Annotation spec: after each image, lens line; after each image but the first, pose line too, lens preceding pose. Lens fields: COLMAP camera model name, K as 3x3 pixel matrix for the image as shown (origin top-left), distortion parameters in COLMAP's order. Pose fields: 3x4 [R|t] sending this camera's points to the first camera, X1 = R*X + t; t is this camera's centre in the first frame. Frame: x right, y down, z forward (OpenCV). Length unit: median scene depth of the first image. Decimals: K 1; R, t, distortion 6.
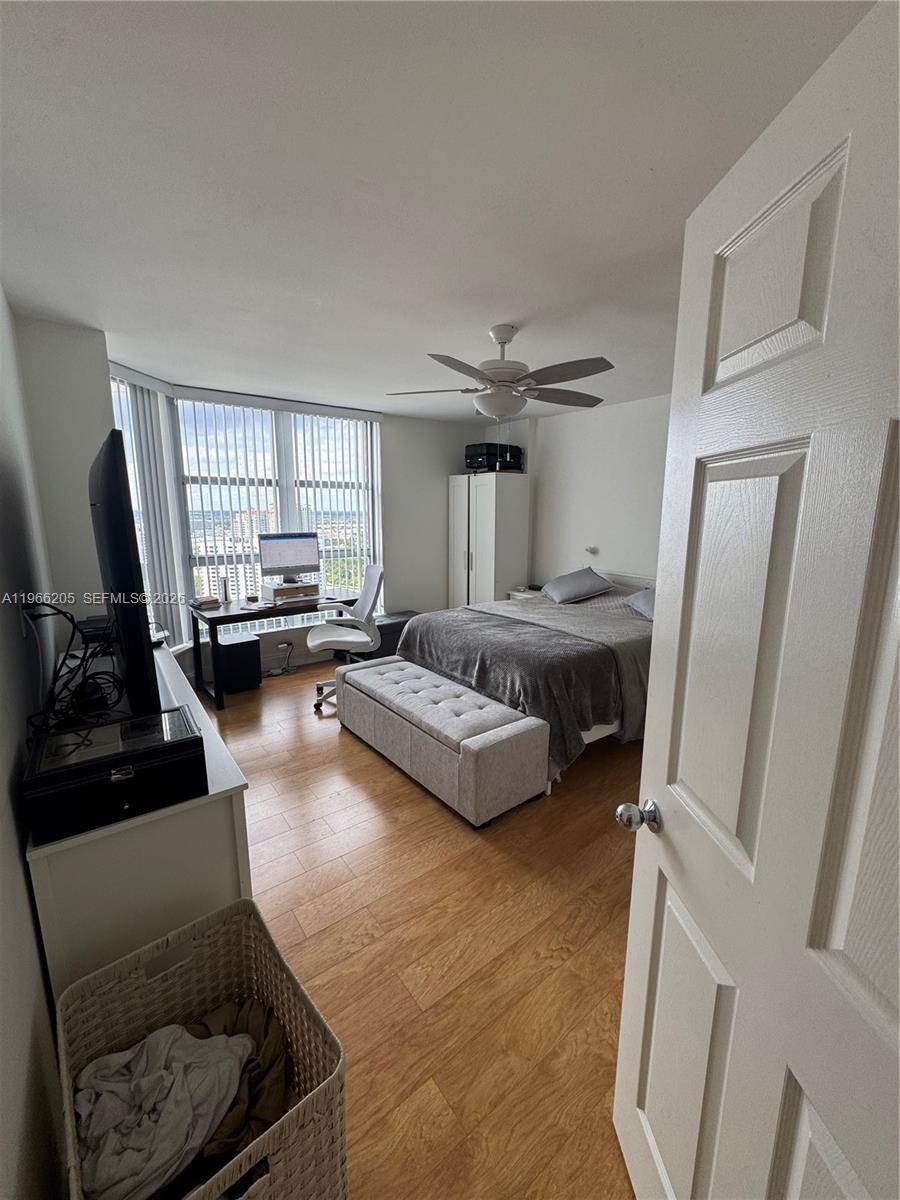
lens RADIAL K [[478.0, 0, 457.9], [0, 478.0, 599.1], [0, 0, 1]] dist [-0.005683, 0.000975]
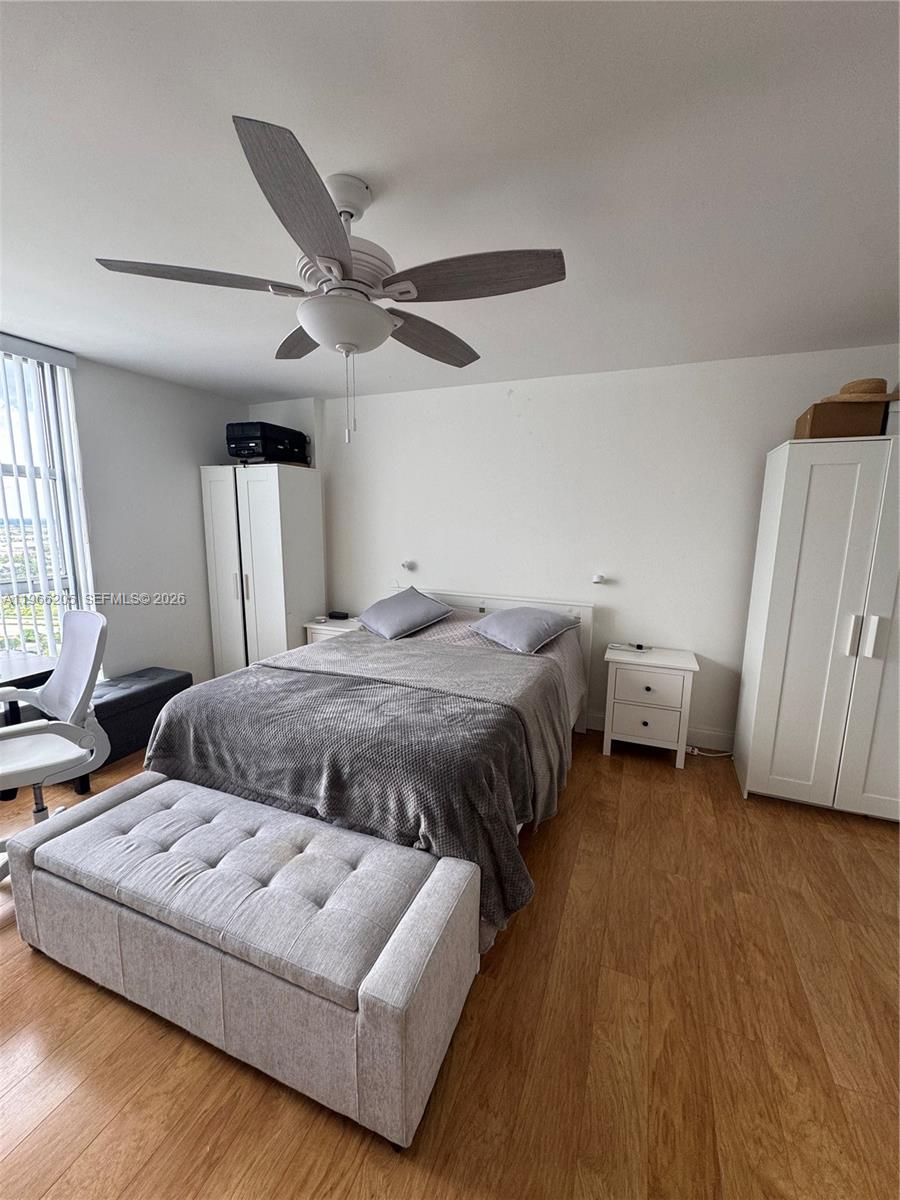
lens RADIAL K [[478.0, 0, 457.1], [0, 478.0, 599.6], [0, 0, 1]] dist [-0.005683, 0.000975]
pose [[0.869659, -0.075511, 0.487844, -0.078914], [0.083784, 0.996472, 0.004881, -0.061310], [-0.486491, 0.036629, 0.872917, 0.364113]]
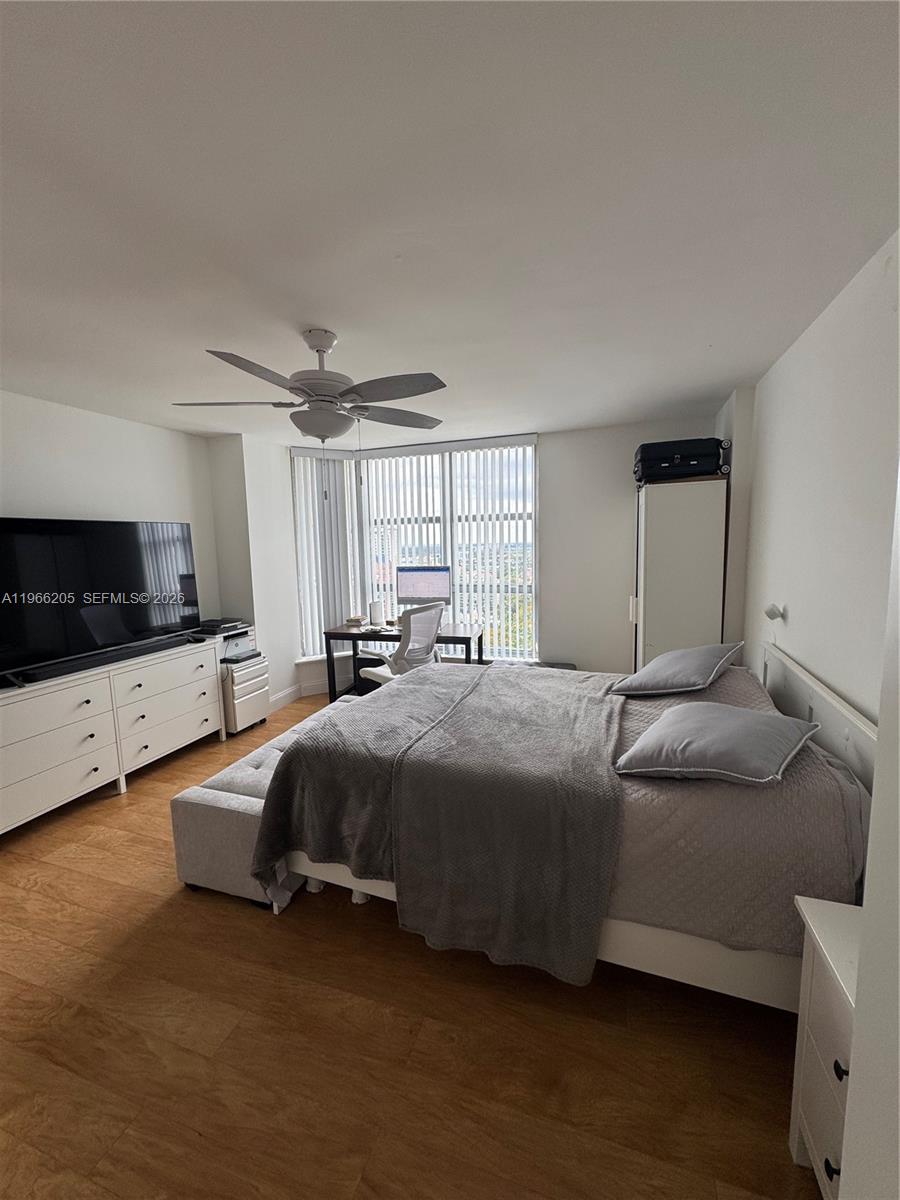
lens RADIAL K [[478.0, 0, 450.8], [0, 478.0, 600.9], [0, 0, 1]] dist [-0.005683, 0.000975]
pose [[0.545450, 0.087375, -0.833576, 0.752225], [-0.127823, 0.991589, 0.020297, -0.118028], [0.828339, 0.095479, 0.552031, 0.605099]]
